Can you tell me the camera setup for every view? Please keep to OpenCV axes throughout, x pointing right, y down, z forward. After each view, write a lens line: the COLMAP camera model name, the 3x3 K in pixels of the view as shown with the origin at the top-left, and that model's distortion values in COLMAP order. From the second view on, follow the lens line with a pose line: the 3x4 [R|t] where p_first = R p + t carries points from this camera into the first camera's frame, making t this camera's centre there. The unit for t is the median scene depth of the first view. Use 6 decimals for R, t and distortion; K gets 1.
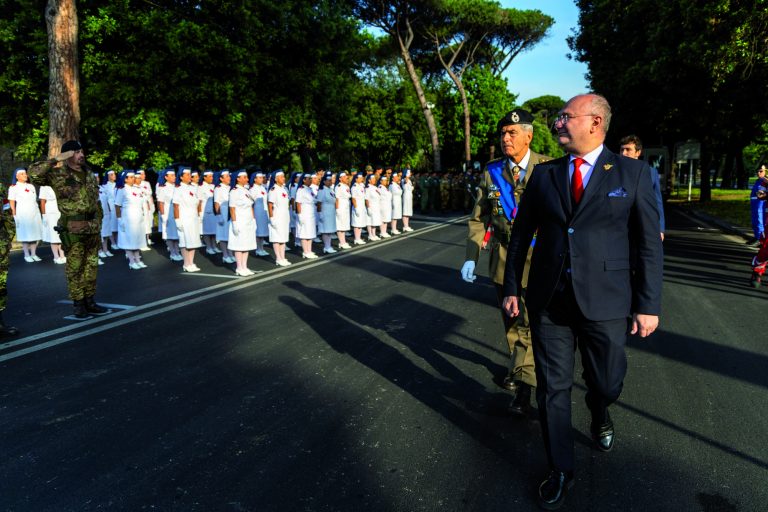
lens RADIAL K [[543.5, 0, 384.0], [0, 543.5, 256.0], [0, 0, 1]] dist [0.021848, 0.000762]
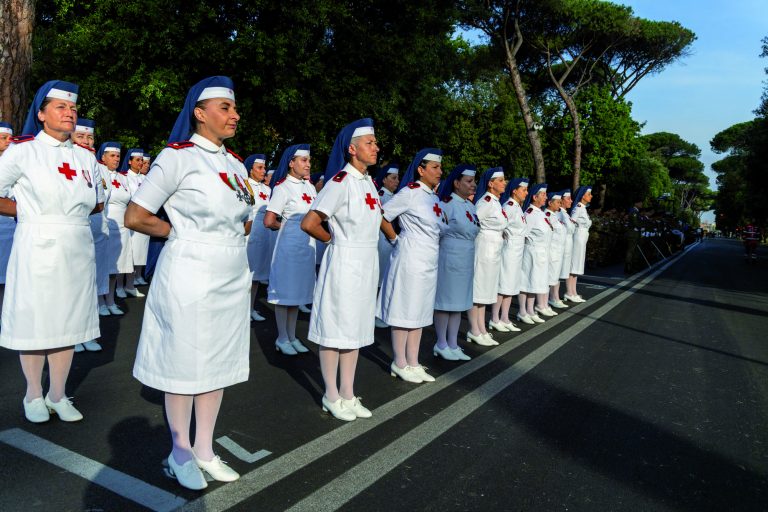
lens RADIAL K [[543.5, 0, 384.0], [0, 543.5, 256.0], [0, 0, 1]] dist [0.021848, 0.000762]
pose [[0.991401, 0.084071, -0.100277, -0.040373], [-0.090713, 0.993842, -0.063626, -0.017557], [0.094310, 0.072176, 0.992923, 0.198532]]
